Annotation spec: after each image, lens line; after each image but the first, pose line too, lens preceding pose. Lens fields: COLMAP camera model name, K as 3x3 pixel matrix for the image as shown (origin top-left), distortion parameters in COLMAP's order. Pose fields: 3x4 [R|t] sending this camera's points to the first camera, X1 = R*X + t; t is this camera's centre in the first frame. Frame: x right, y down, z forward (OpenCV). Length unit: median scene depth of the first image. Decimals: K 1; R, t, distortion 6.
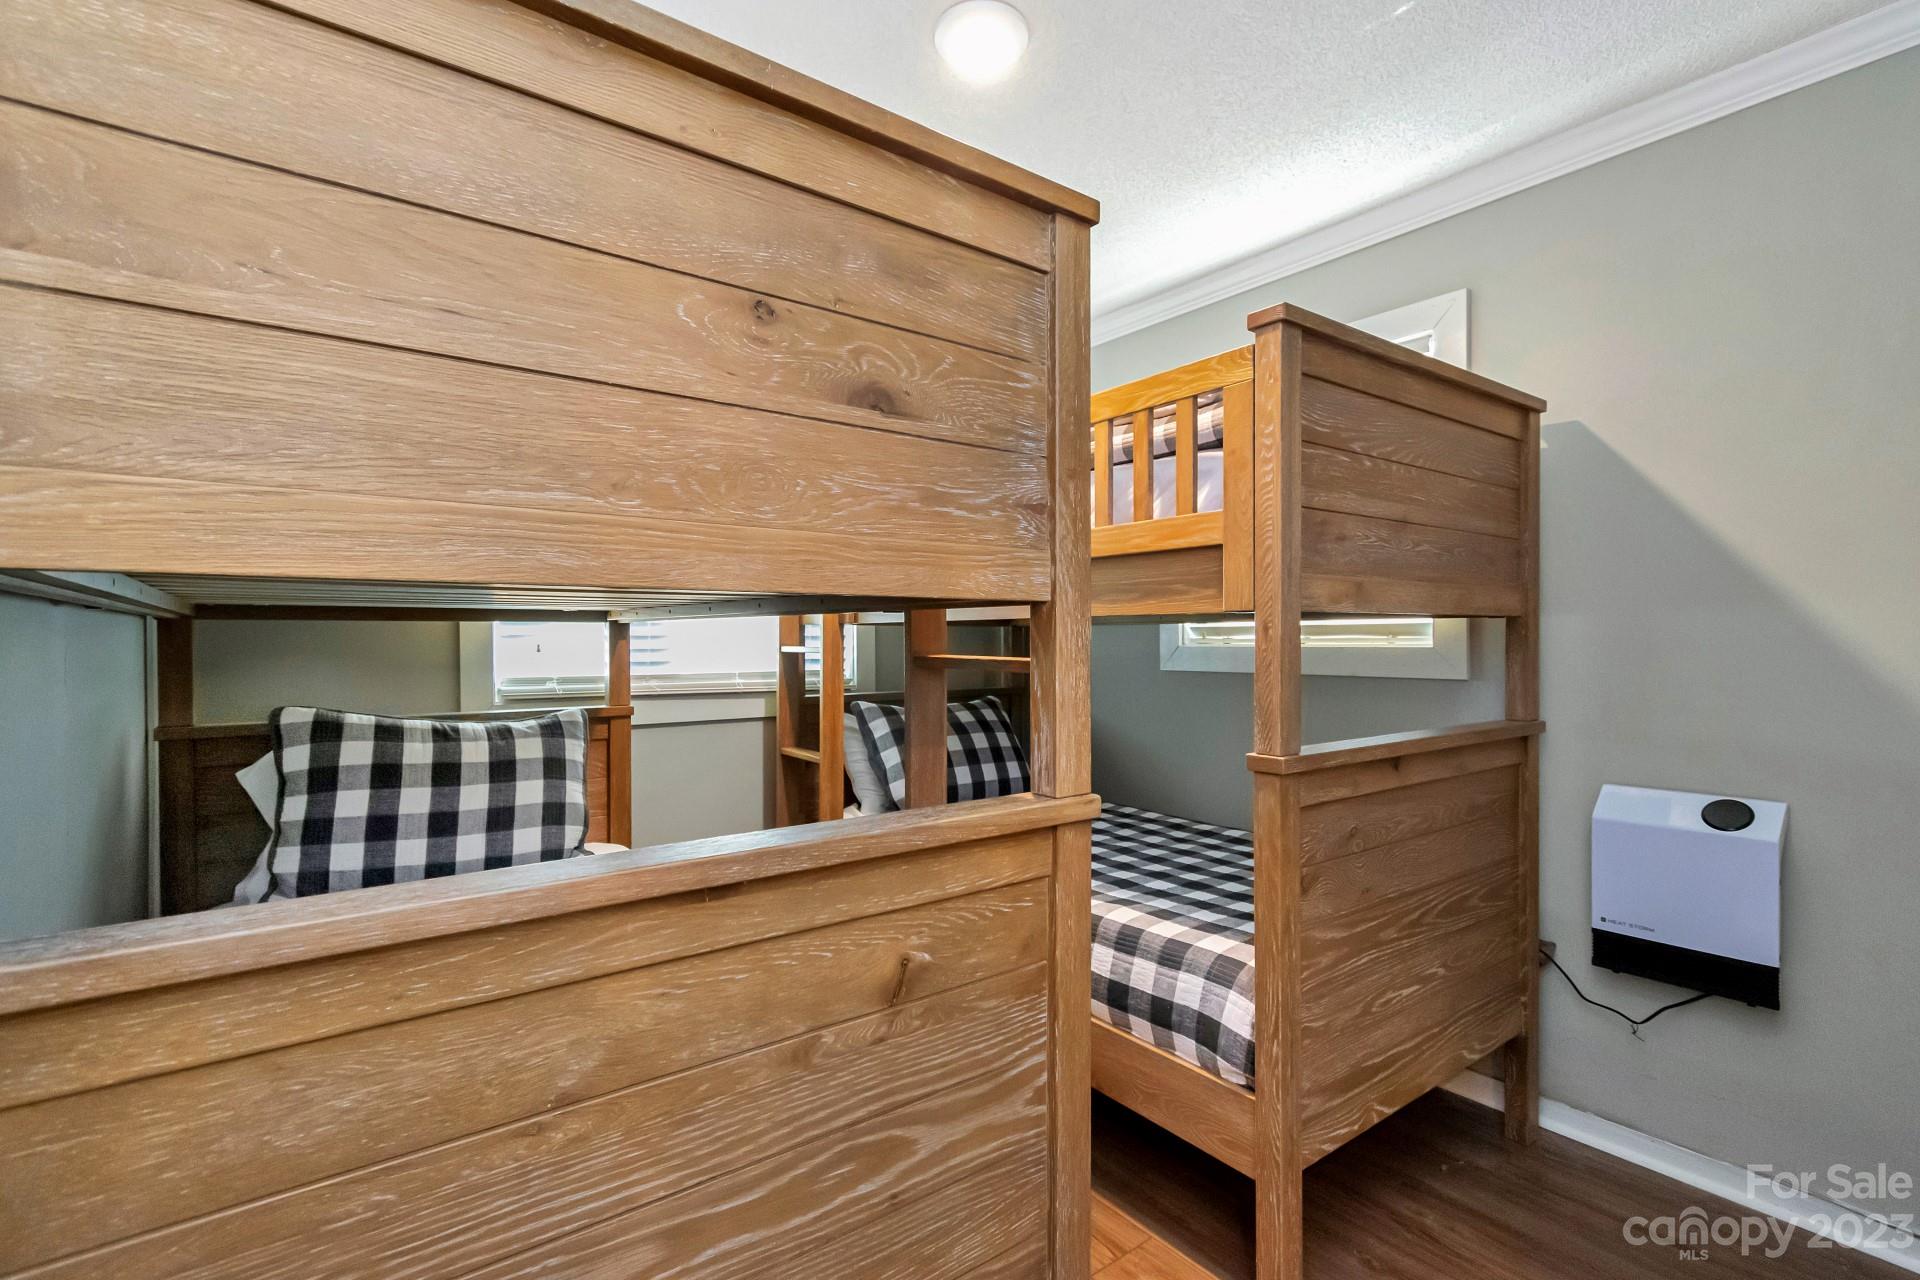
lens RADIAL K [[867.8, 0, 965.7], [0, 867.8, 633.2], [0, 0, 1]] dist [0.001429, -0.000327]
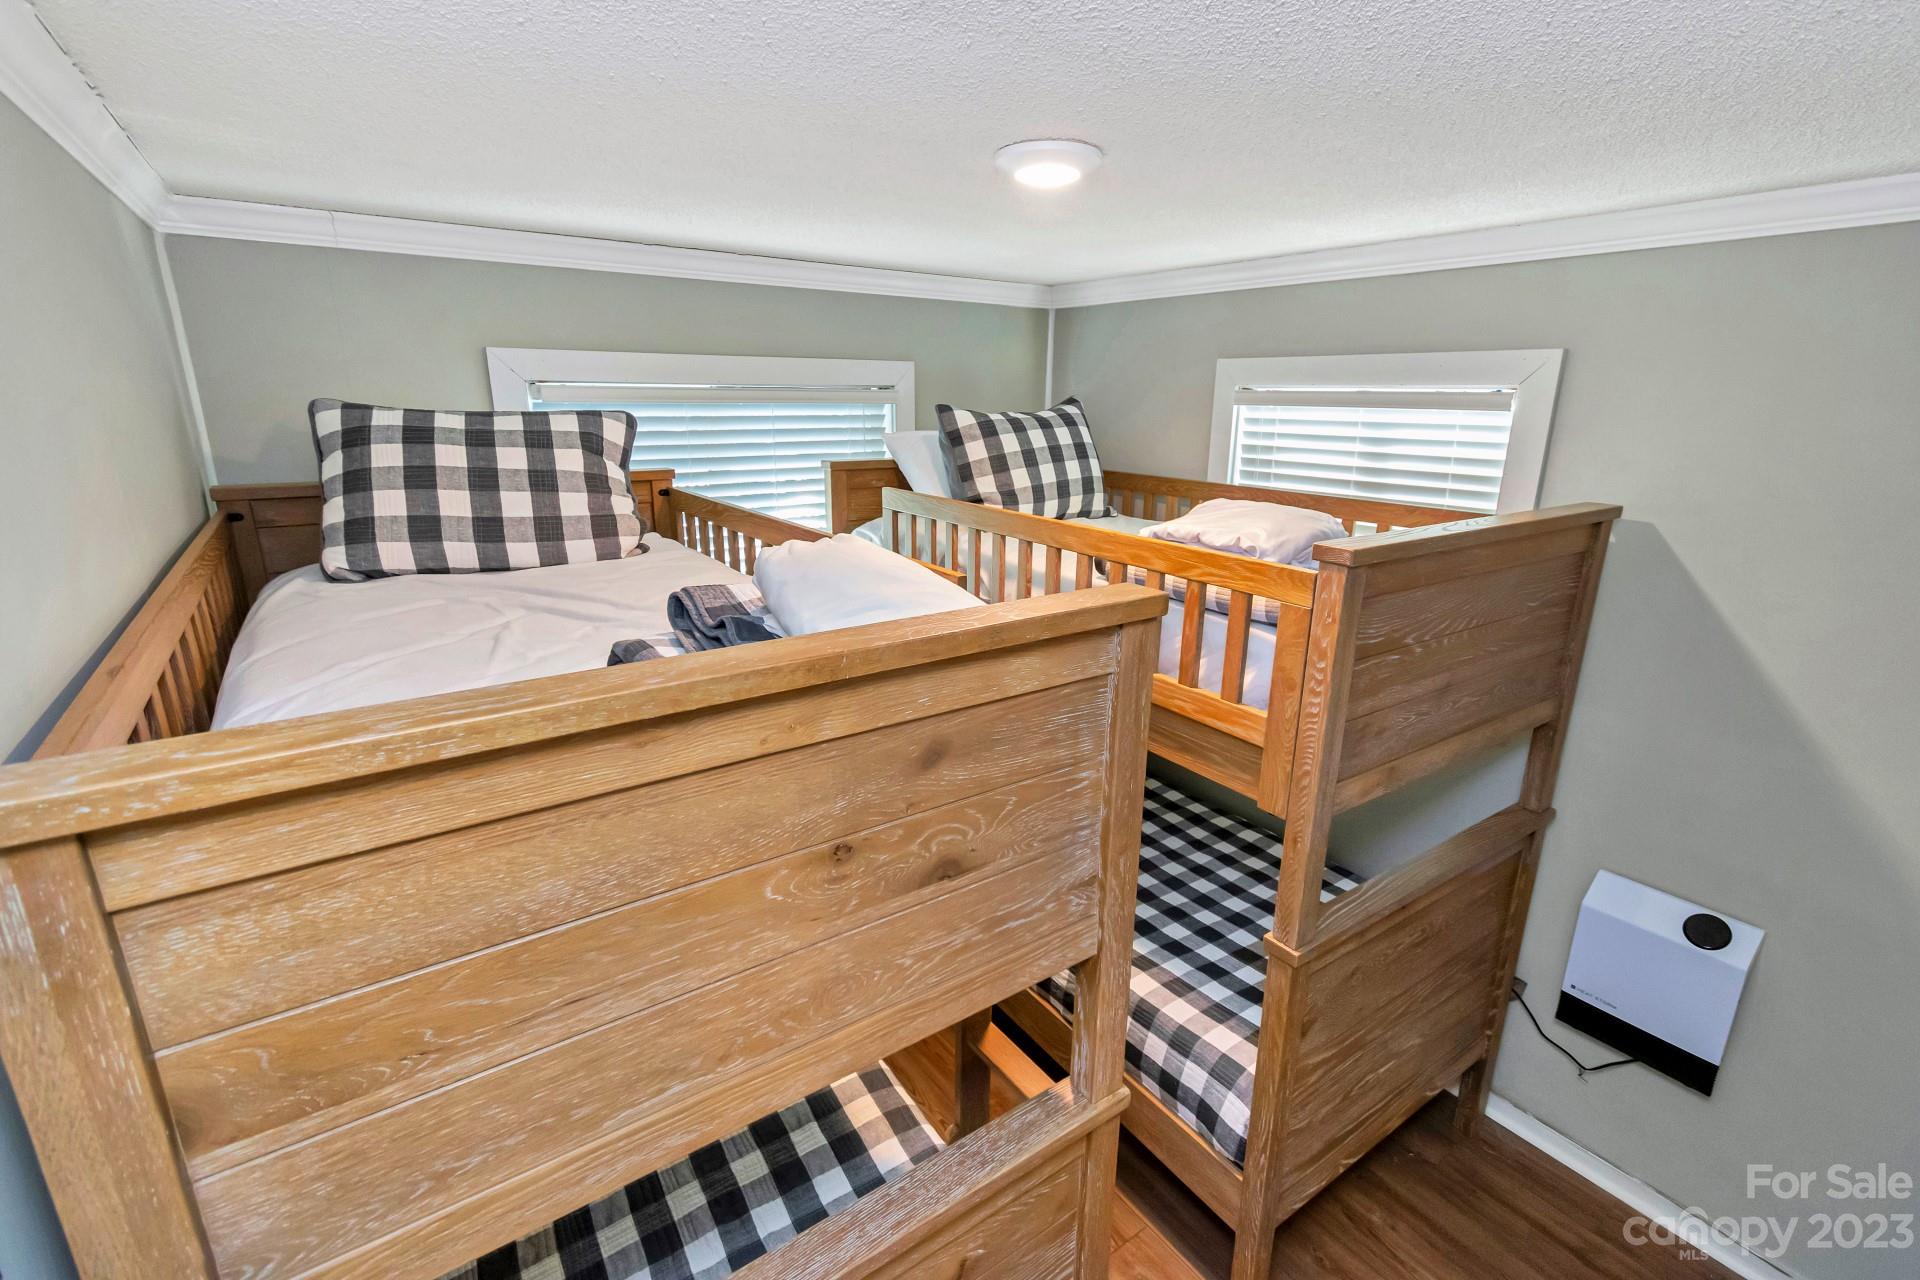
lens RADIAL K [[860.1, 0, 964.9], [0, 860.1, 617.8], [0, 0, 1]] dist [0.000522, 0.000391]
pose [[0.999301, 0.022657, -0.029750, -0.029405], [-0.014000, 0.964371, 0.264184, -0.467458], [0.034676, -0.263582, 0.964013, 0.034781]]
